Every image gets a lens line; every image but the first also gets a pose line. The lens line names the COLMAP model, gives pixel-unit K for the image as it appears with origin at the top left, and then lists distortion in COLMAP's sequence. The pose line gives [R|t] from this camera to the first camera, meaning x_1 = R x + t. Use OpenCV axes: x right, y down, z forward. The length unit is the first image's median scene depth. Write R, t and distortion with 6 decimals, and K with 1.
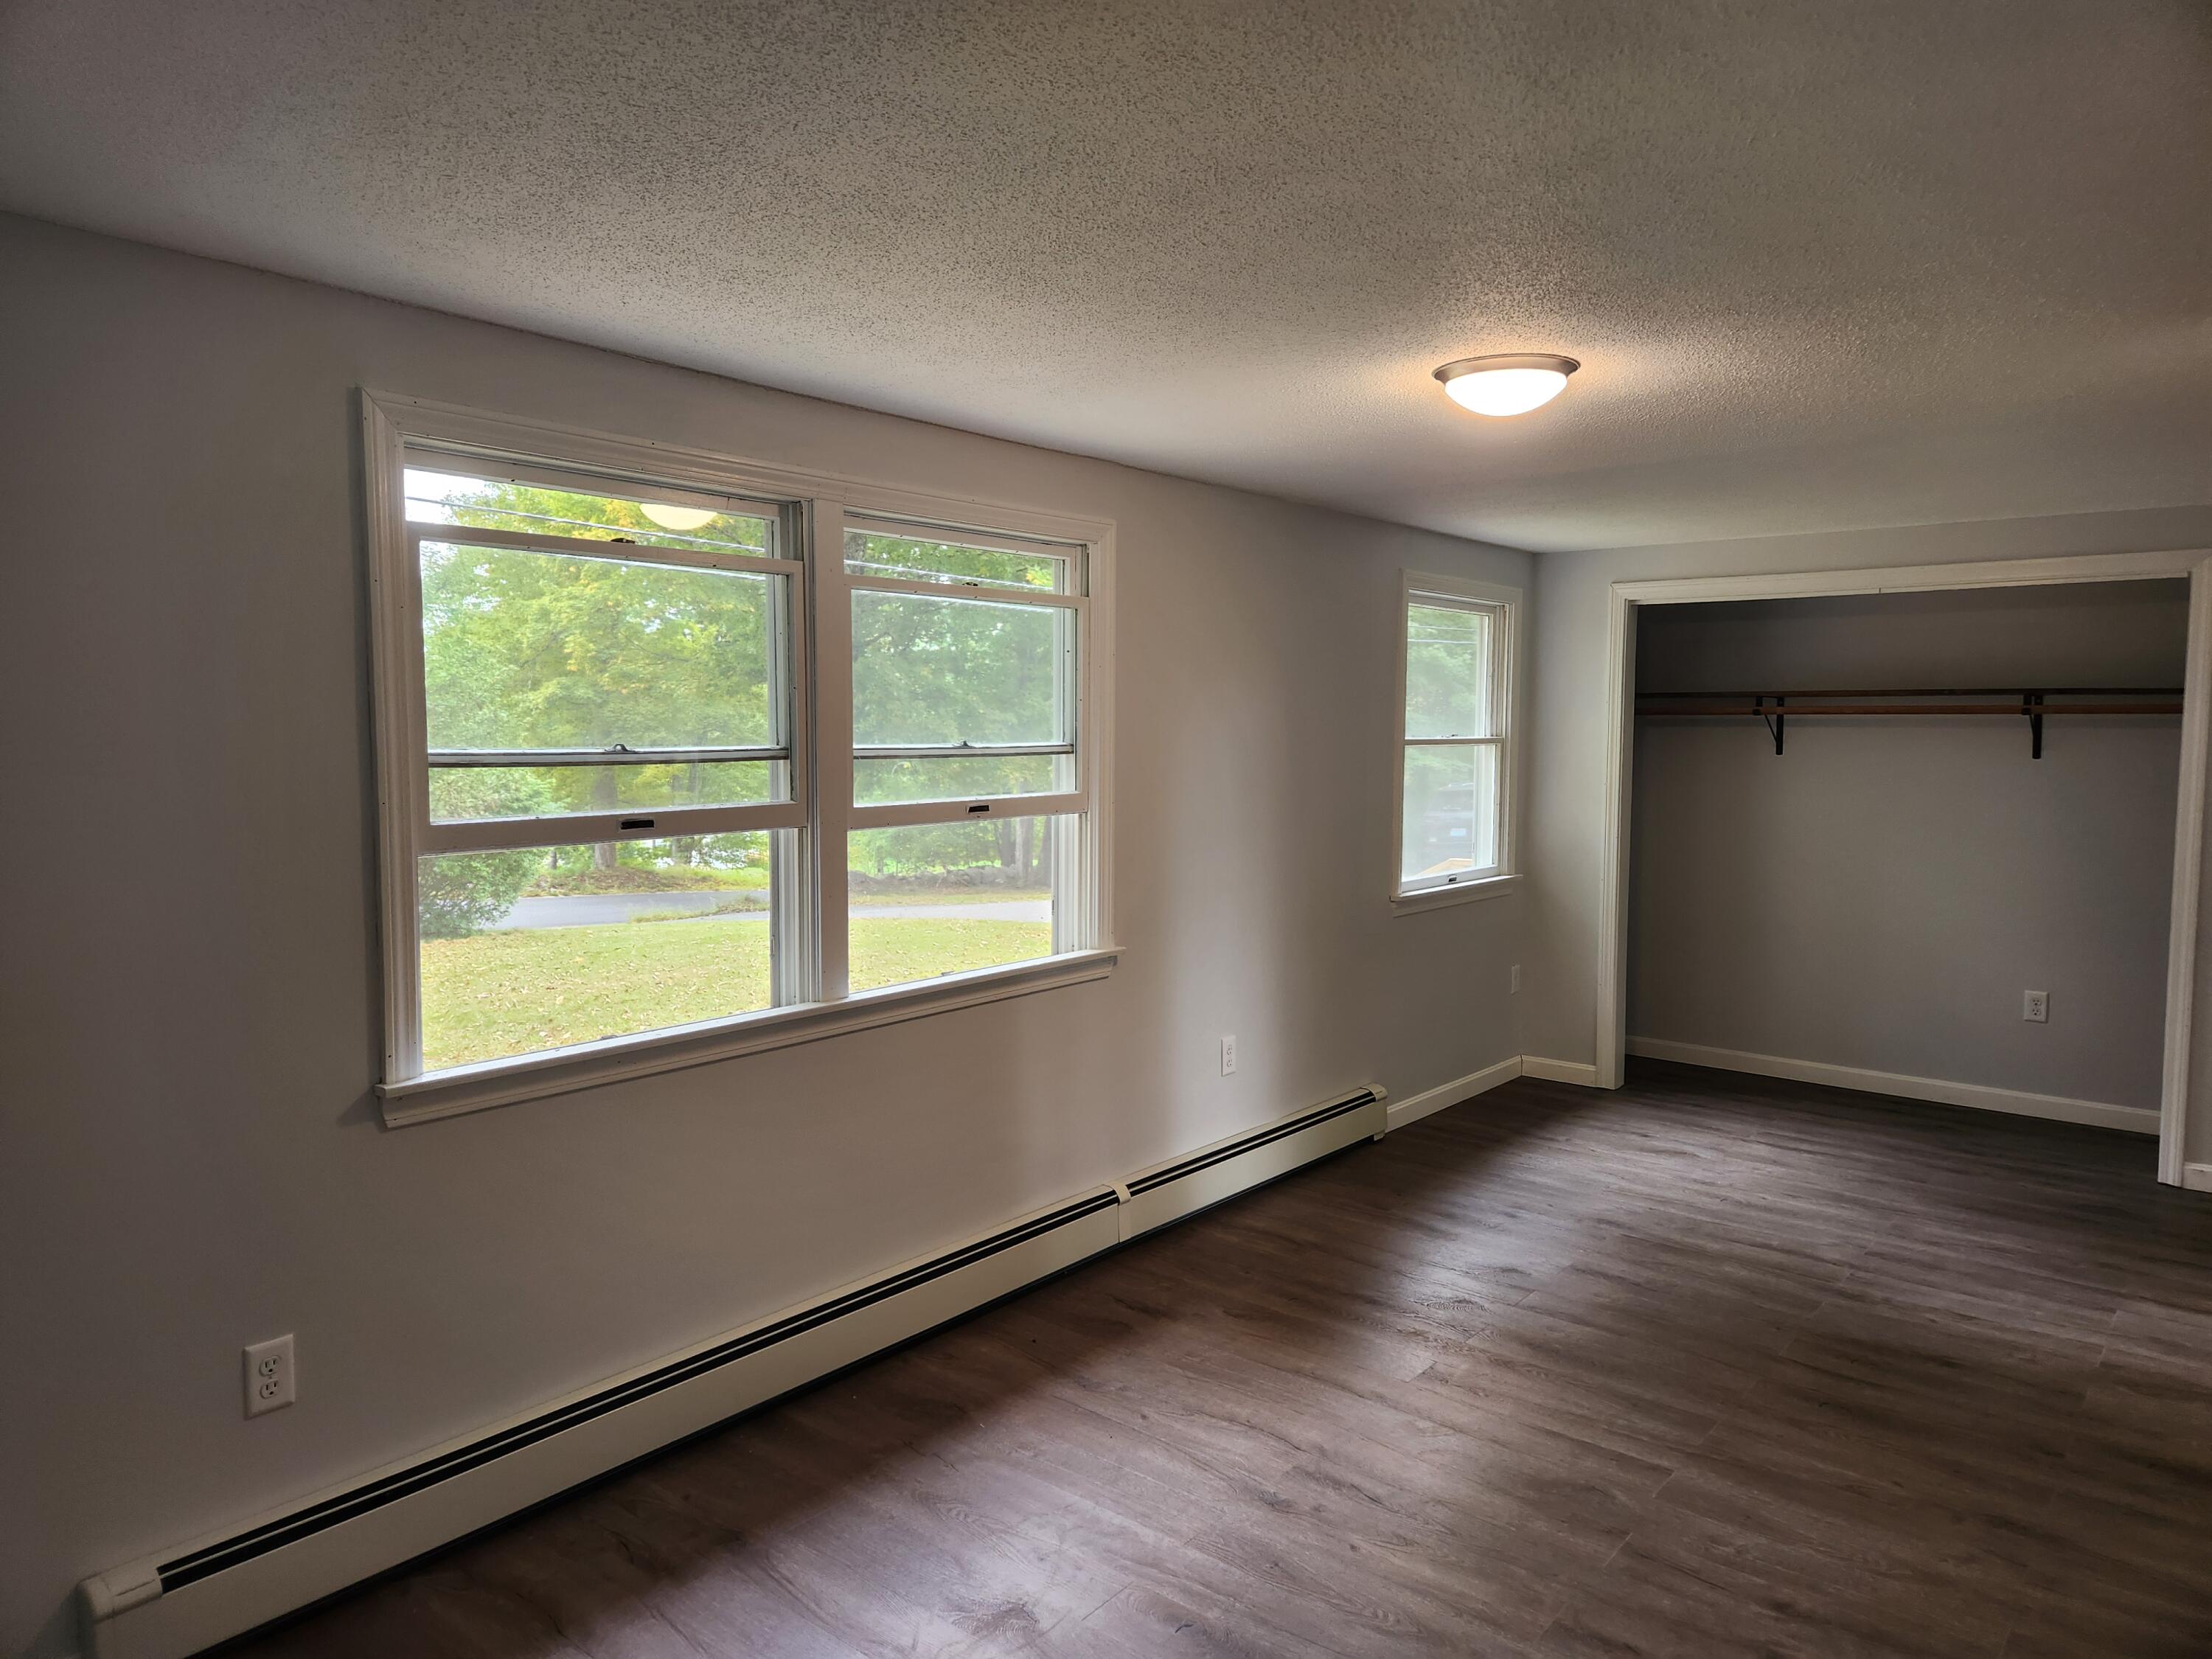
lens RADIAL K [[1466.1, 0, 1106.0], [0, 1466.1, 829.5], [0, 0, 1]] dist [-0.005695, -0.002639]
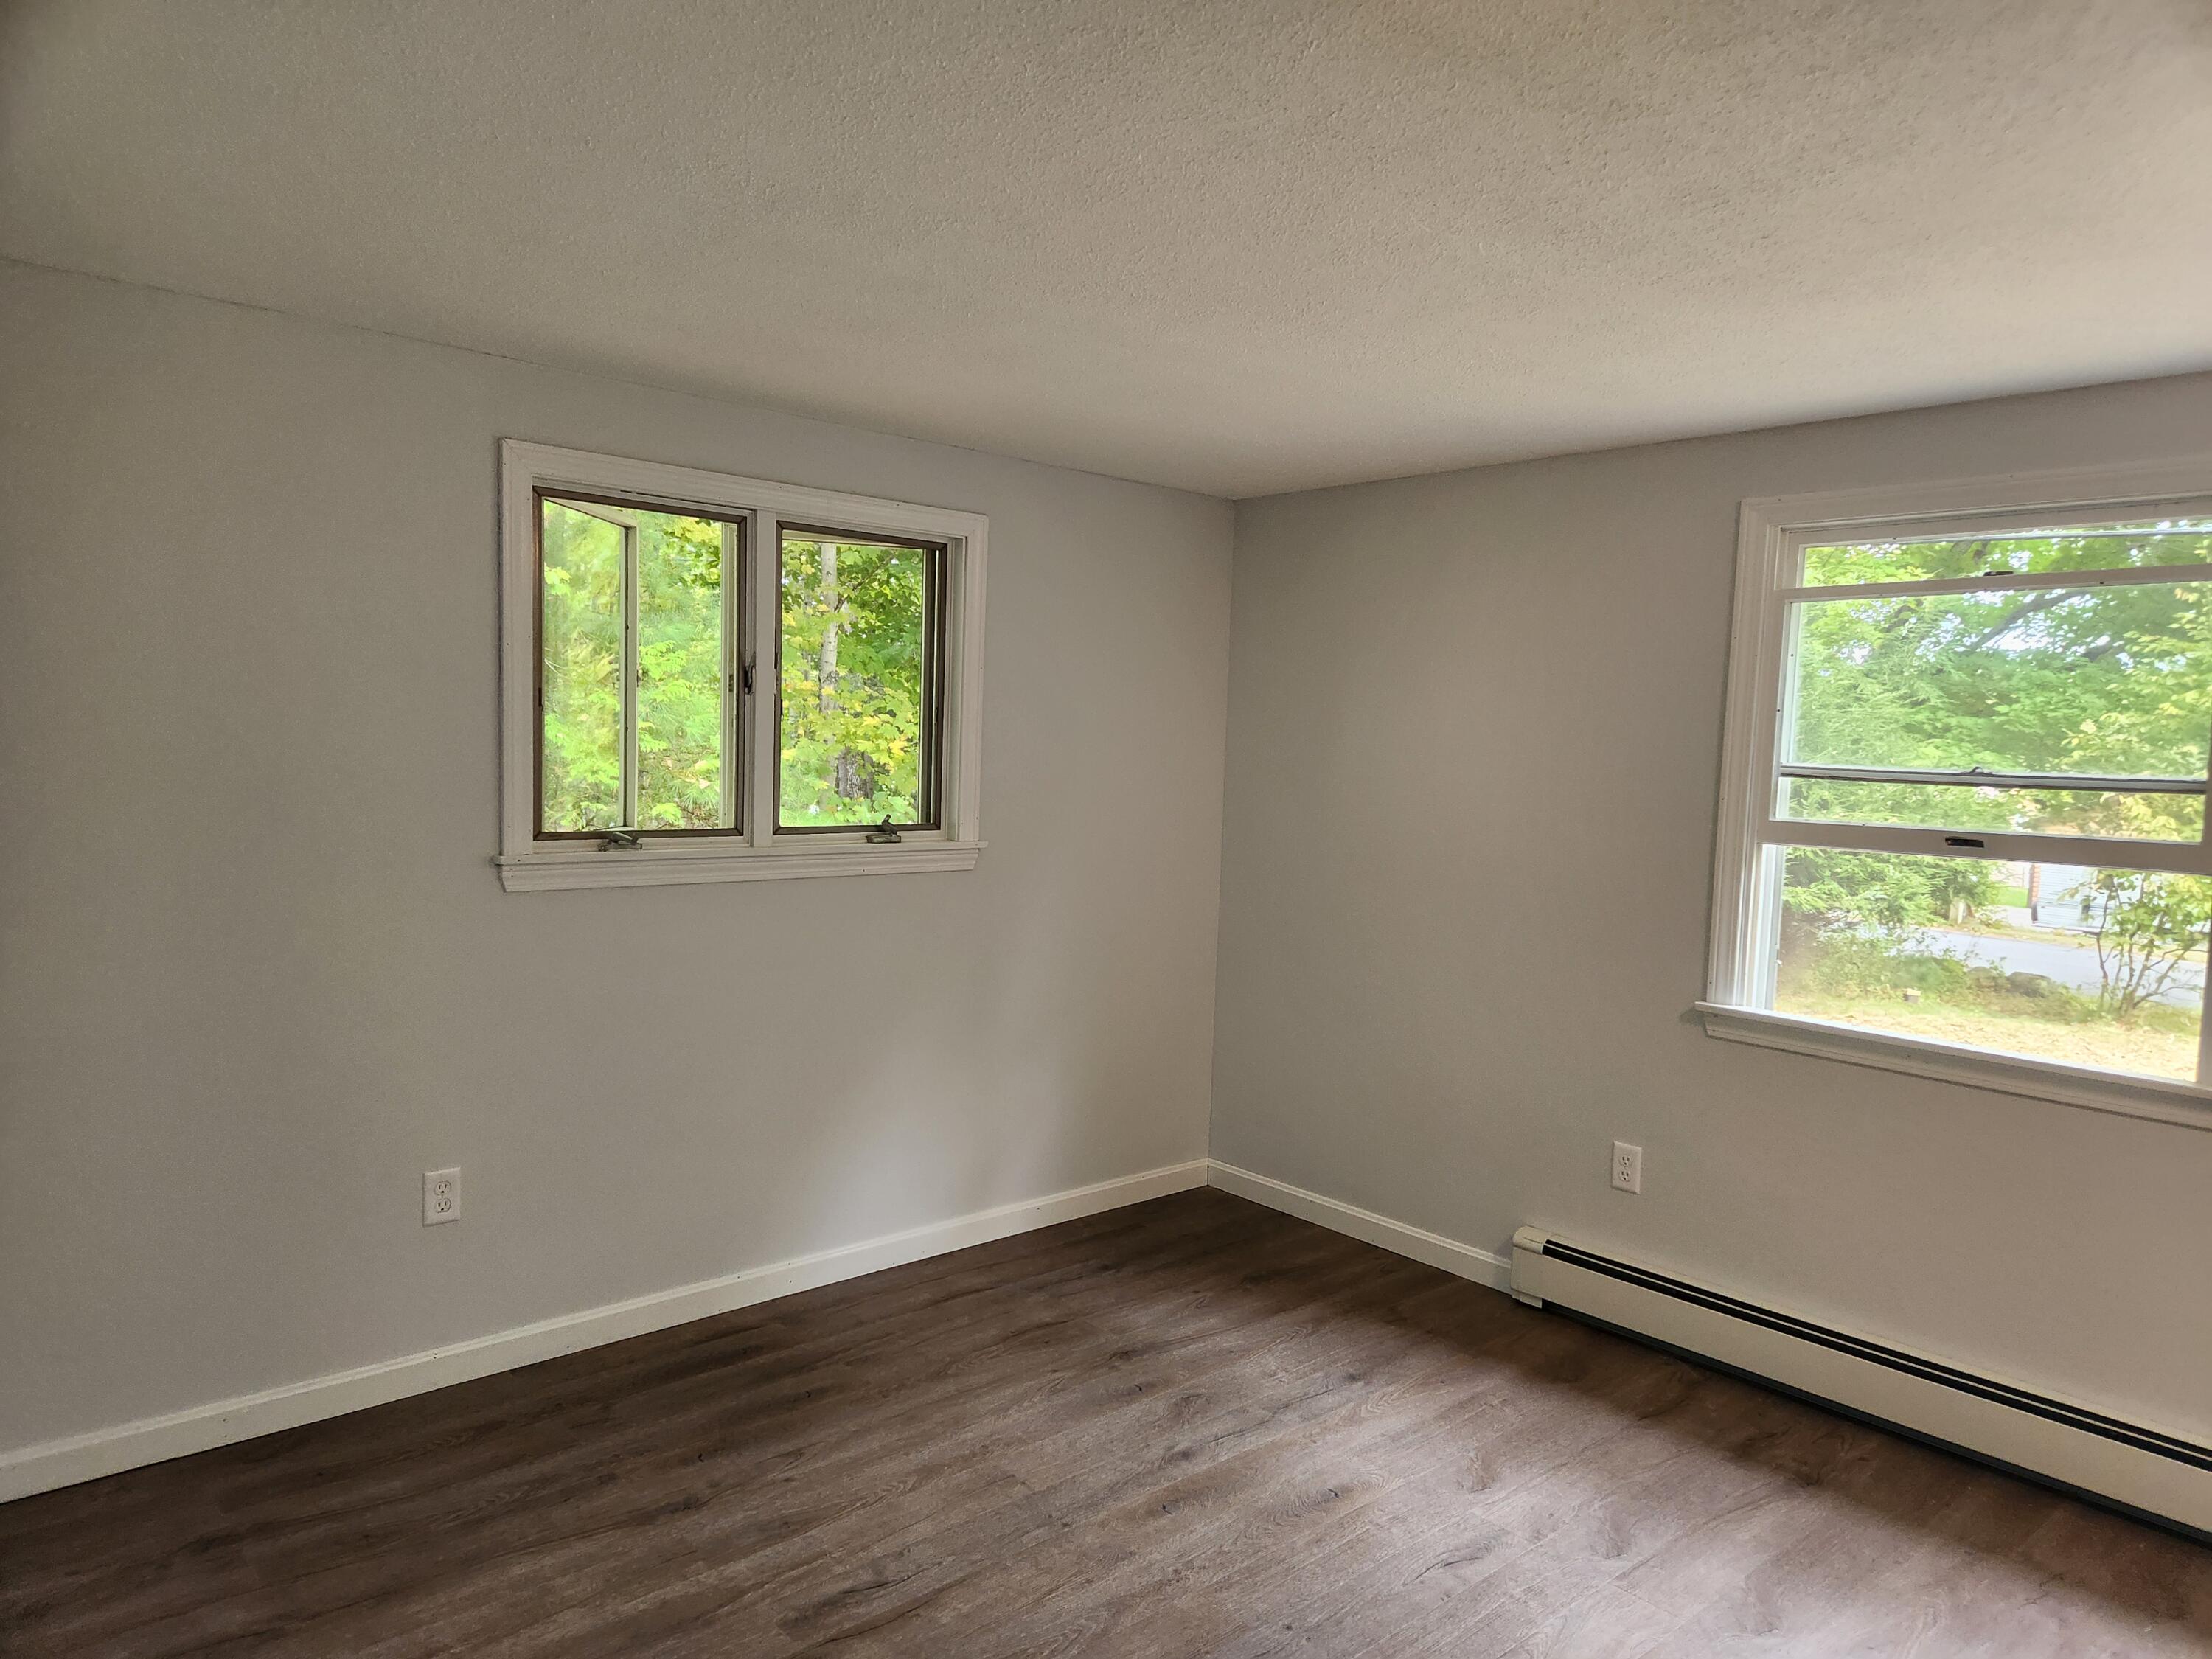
lens RADIAL K [[1466.1, 0, 1106.0], [0, 1466.1, 829.5], [0, 0, 1]] dist [-0.005695, -0.002639]
pose [[-0.173249, 0.059368, -0.983087, 0.941471], [-0.097600, 0.992233, 0.077121, -0.037909], [0.980030, 0.109310, -0.166109, 0.644109]]
